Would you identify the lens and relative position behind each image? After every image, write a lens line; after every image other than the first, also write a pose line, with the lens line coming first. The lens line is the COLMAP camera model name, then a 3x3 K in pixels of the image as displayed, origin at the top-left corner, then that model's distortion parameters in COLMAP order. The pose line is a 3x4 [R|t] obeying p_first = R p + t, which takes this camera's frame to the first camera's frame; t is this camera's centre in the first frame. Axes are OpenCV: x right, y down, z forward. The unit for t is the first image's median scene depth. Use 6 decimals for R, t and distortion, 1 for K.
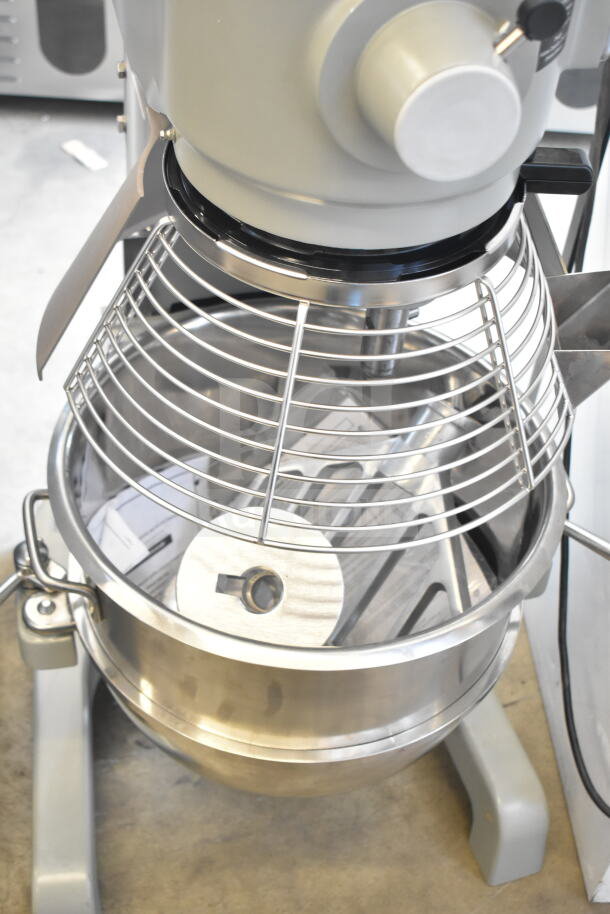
lens RADIAL K [[1259.7, 0, 303.2], [0, 1259.7, 457.8], [0, 0, 1]] dist [-0.023913, 0.000000]
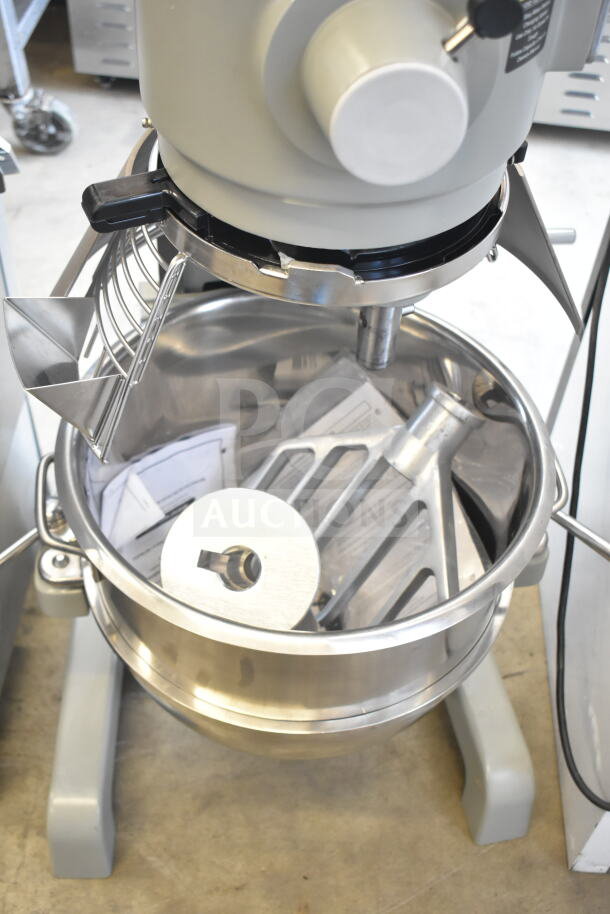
lens RADIAL K [[1093.1, 0, 301.4], [0, 1093.1, 454.6], [0, 0, 1]] dist [-0.023272, 0.000000]
pose [[0.992649, 0.072067, -0.097234, 0.082930], [-0.067600, 0.996534, 0.048479, -0.030659], [0.100391, -0.041550, 0.994080, 0.095654]]
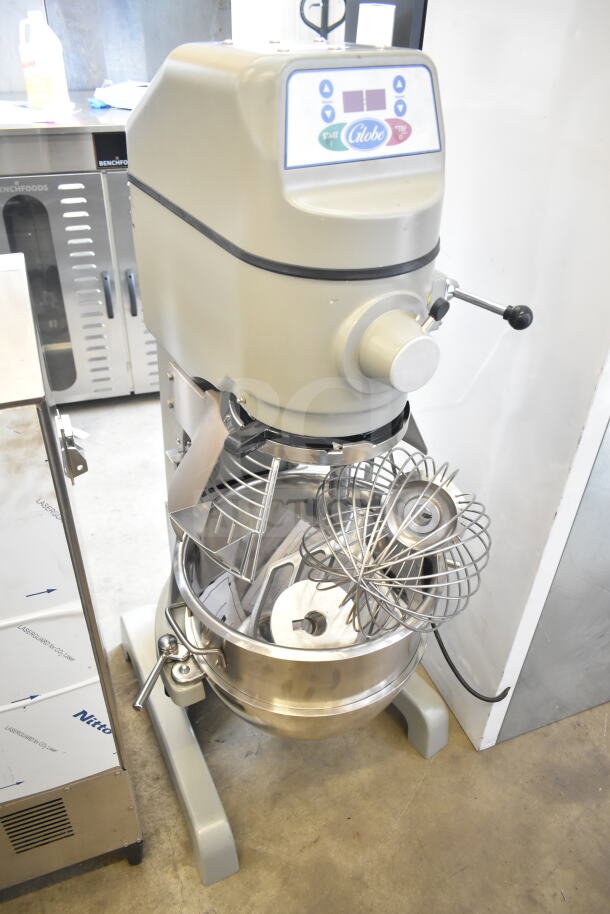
lens RADIAL K [[695.4, 0, 300.1], [0, 695.4, 456.4], [0, 0, 1]] dist [-0.023288, 0.016909]
pose [[0.951419, -0.213517, 0.221840, -0.198094], [0.244435, 0.961894, -0.122520, -0.011603], [-0.187227, 0.170793, 0.967355, -0.038007]]
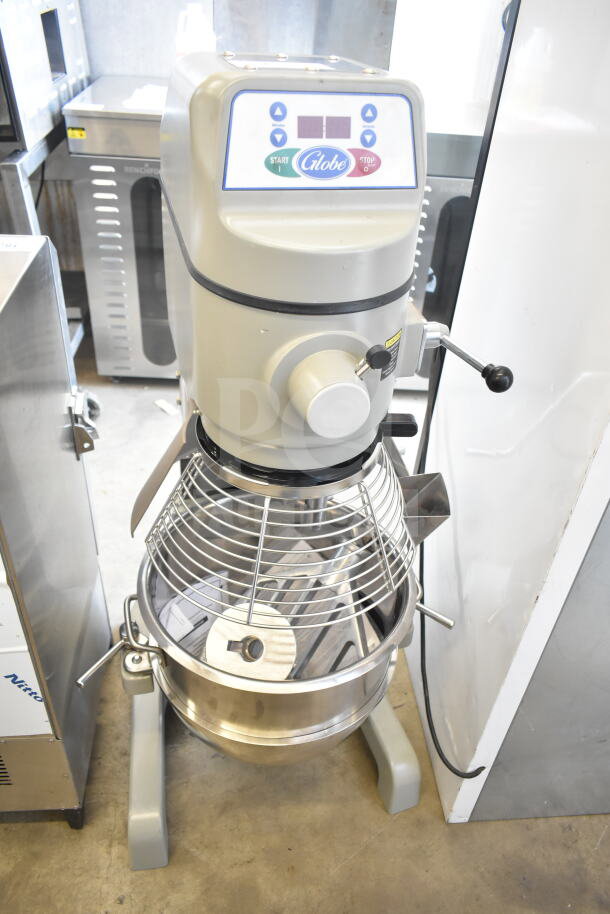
lens RADIAL K [[695.4, 0, 302.7], [0, 695.4, 458.1], [0, 0, 1]] dist [-0.023288, 0.016909]
pose [[0.999729, -0.018773, 0.013734, 0.027948], [0.020584, 0.988994, -0.146519, -0.017822], [-0.010832, 0.146762, 0.989113, -0.041644]]
